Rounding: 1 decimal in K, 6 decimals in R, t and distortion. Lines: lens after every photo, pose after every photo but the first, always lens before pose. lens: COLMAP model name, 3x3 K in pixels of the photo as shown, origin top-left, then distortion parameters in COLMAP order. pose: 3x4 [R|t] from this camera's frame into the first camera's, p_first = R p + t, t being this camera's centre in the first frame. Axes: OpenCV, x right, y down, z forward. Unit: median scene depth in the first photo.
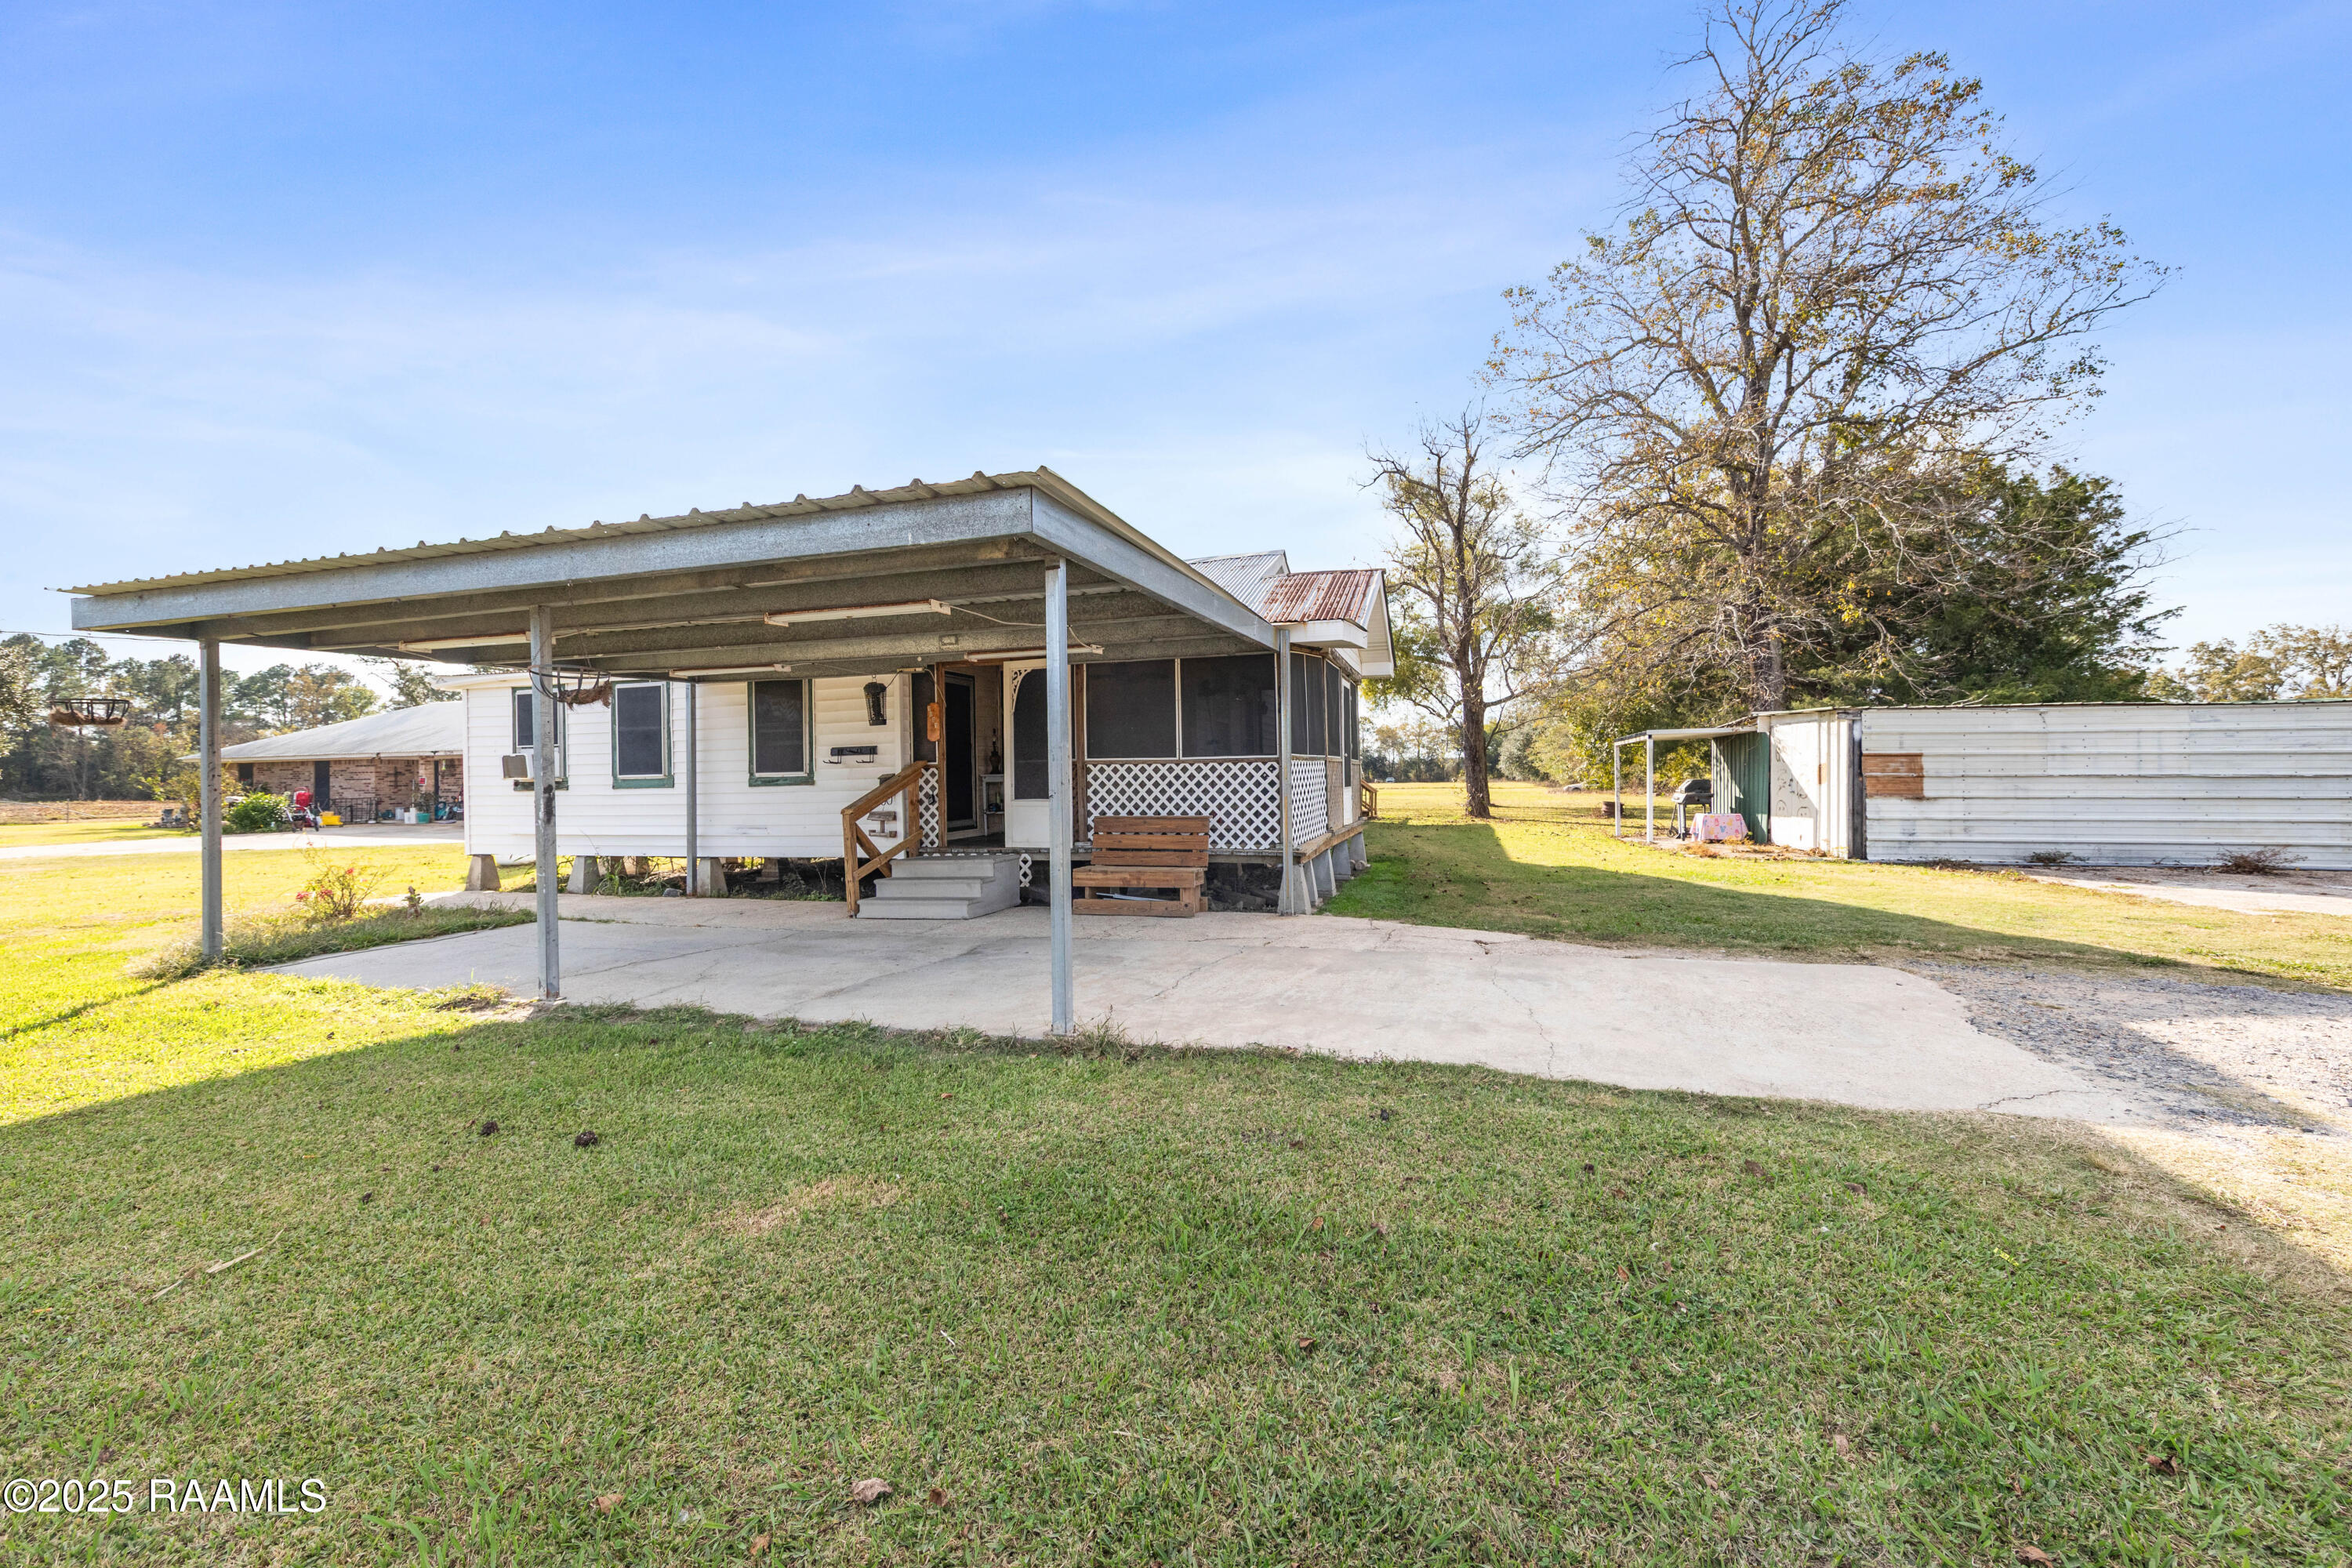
lens RADIAL K [[916.3, 0, 1174.1], [0, 916.3, 763.8], [0, 0, 1]] dist [0.003605, 0.000176]
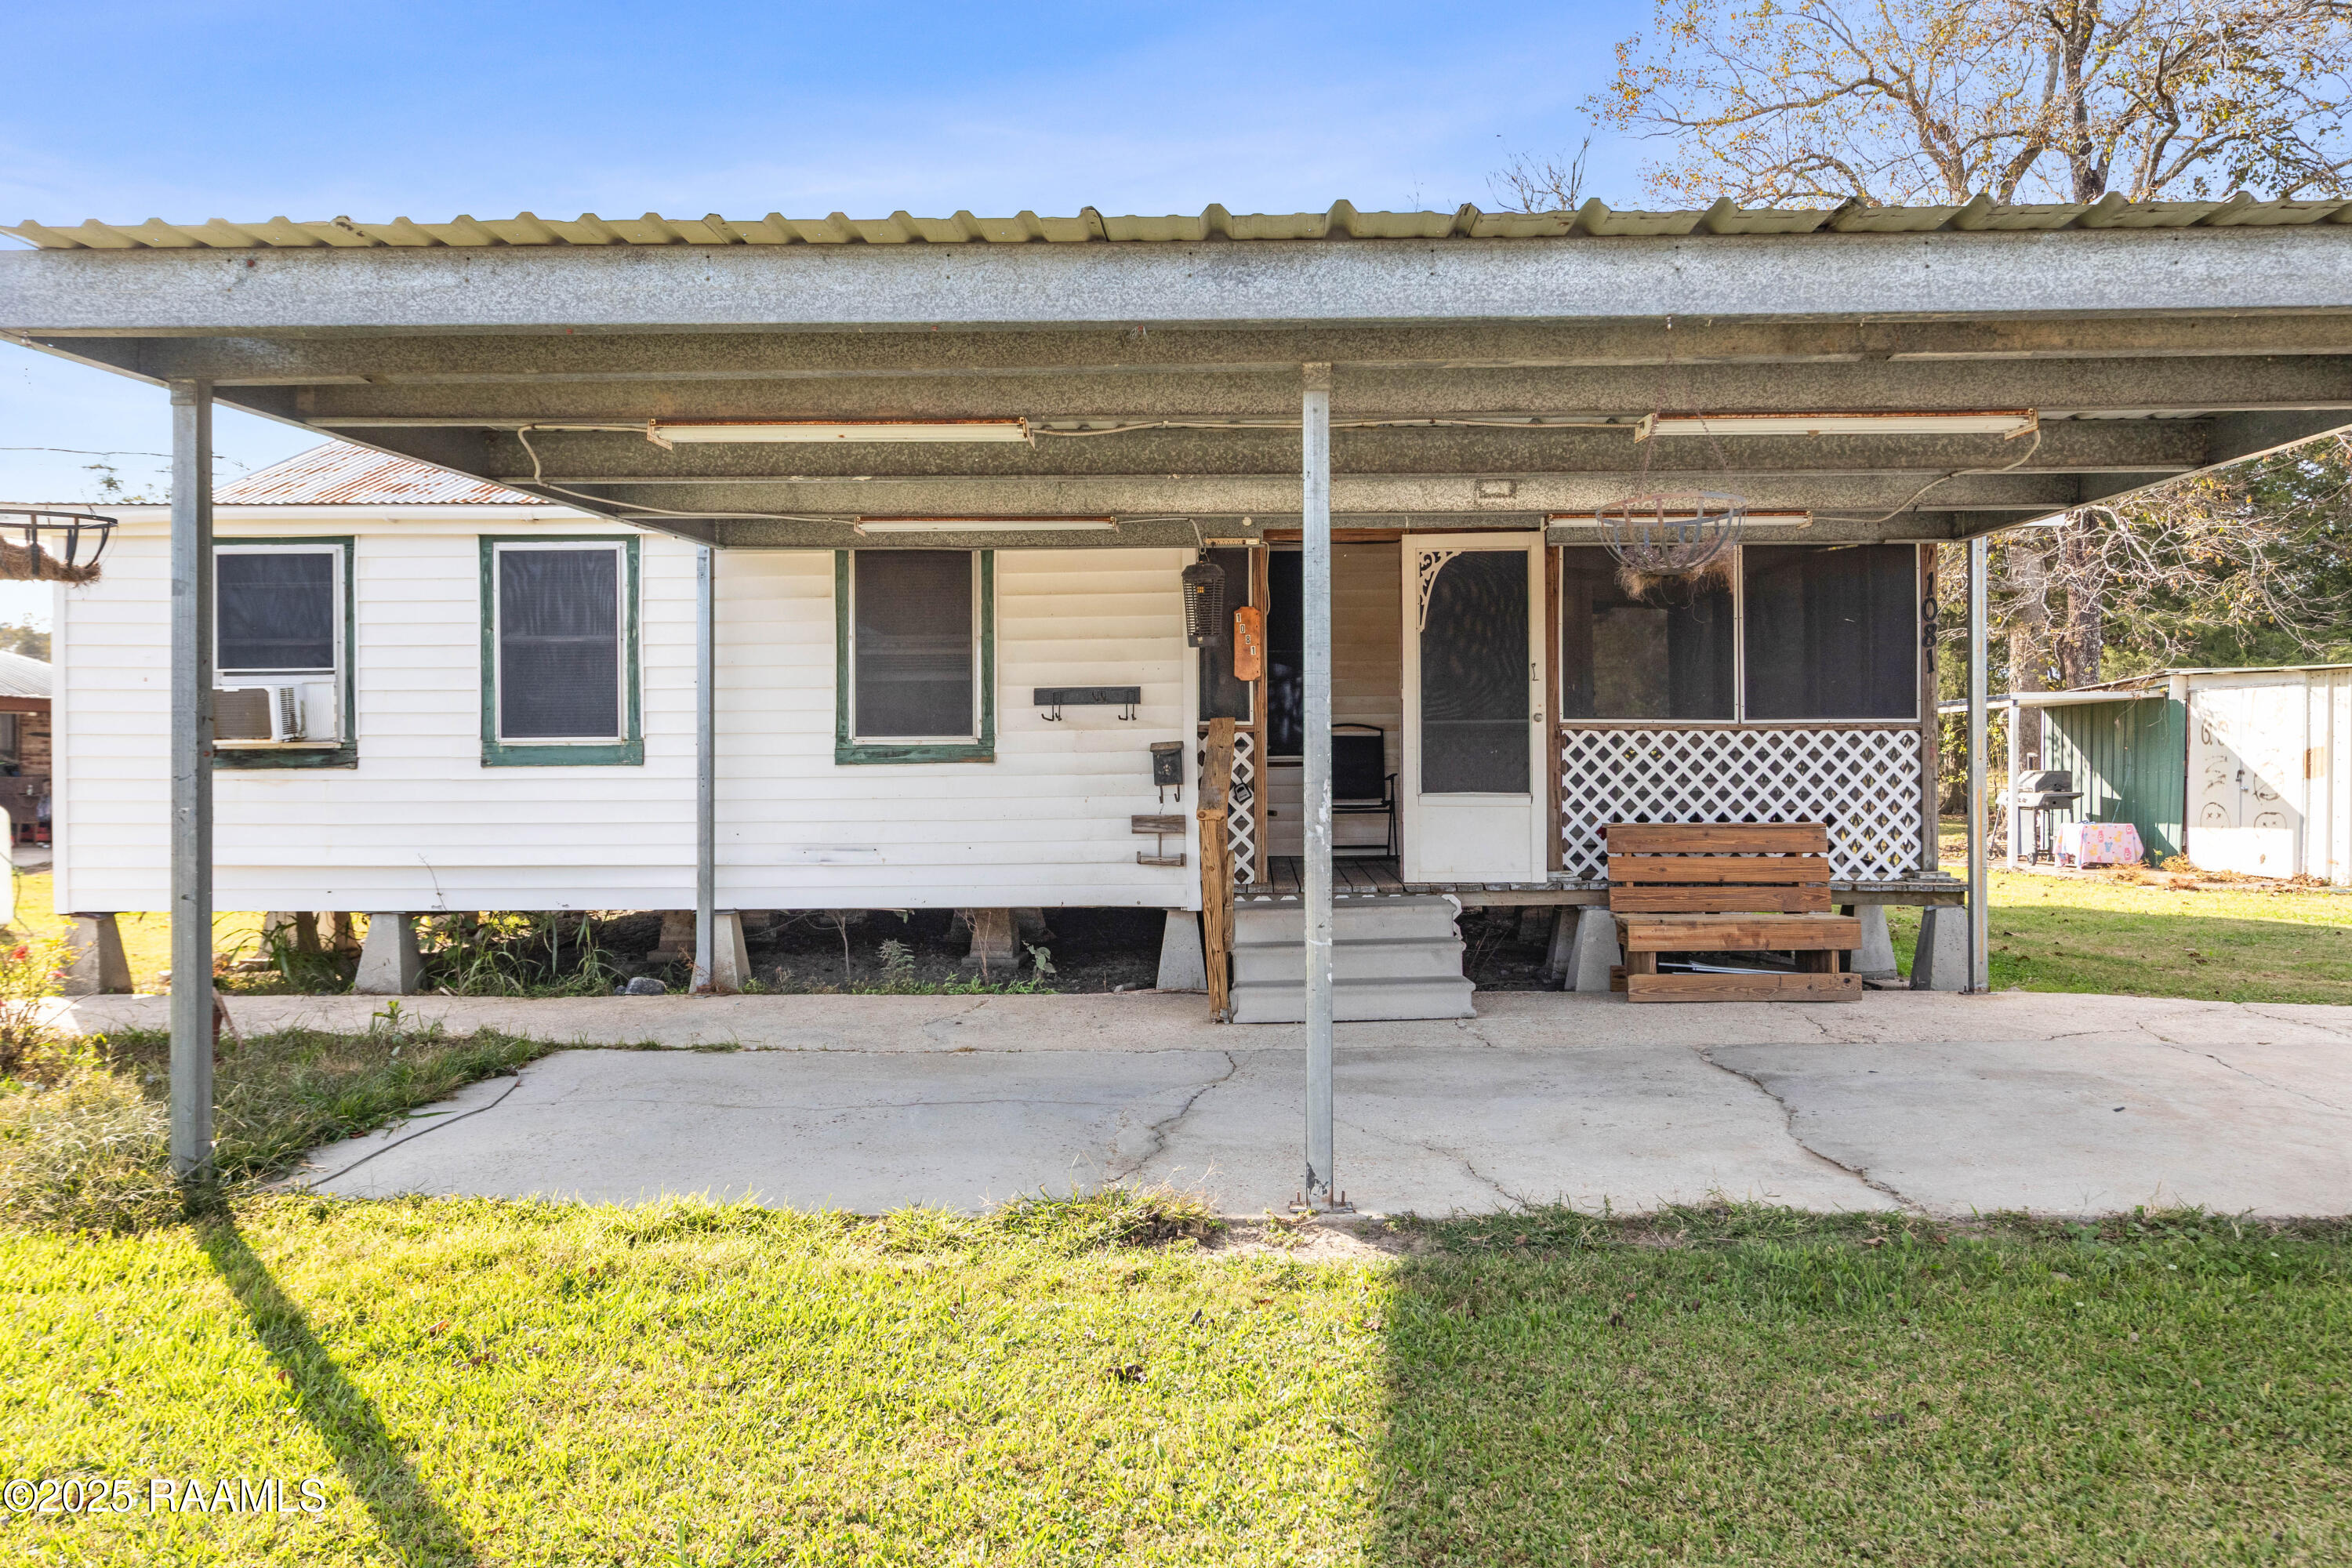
lens RADIAL K [[1592.2, 0, 1206.8], [0, 1592.2, 748.8], [0, 0, 1]] dist [-0.001356, -0.000979]
pose [[0.963390, 0.012907, 0.267792, -0.526393], [-0.014388, 0.999890, 0.003569, 0.011165], [-0.267716, -0.007291, 0.963470, 0.132227]]
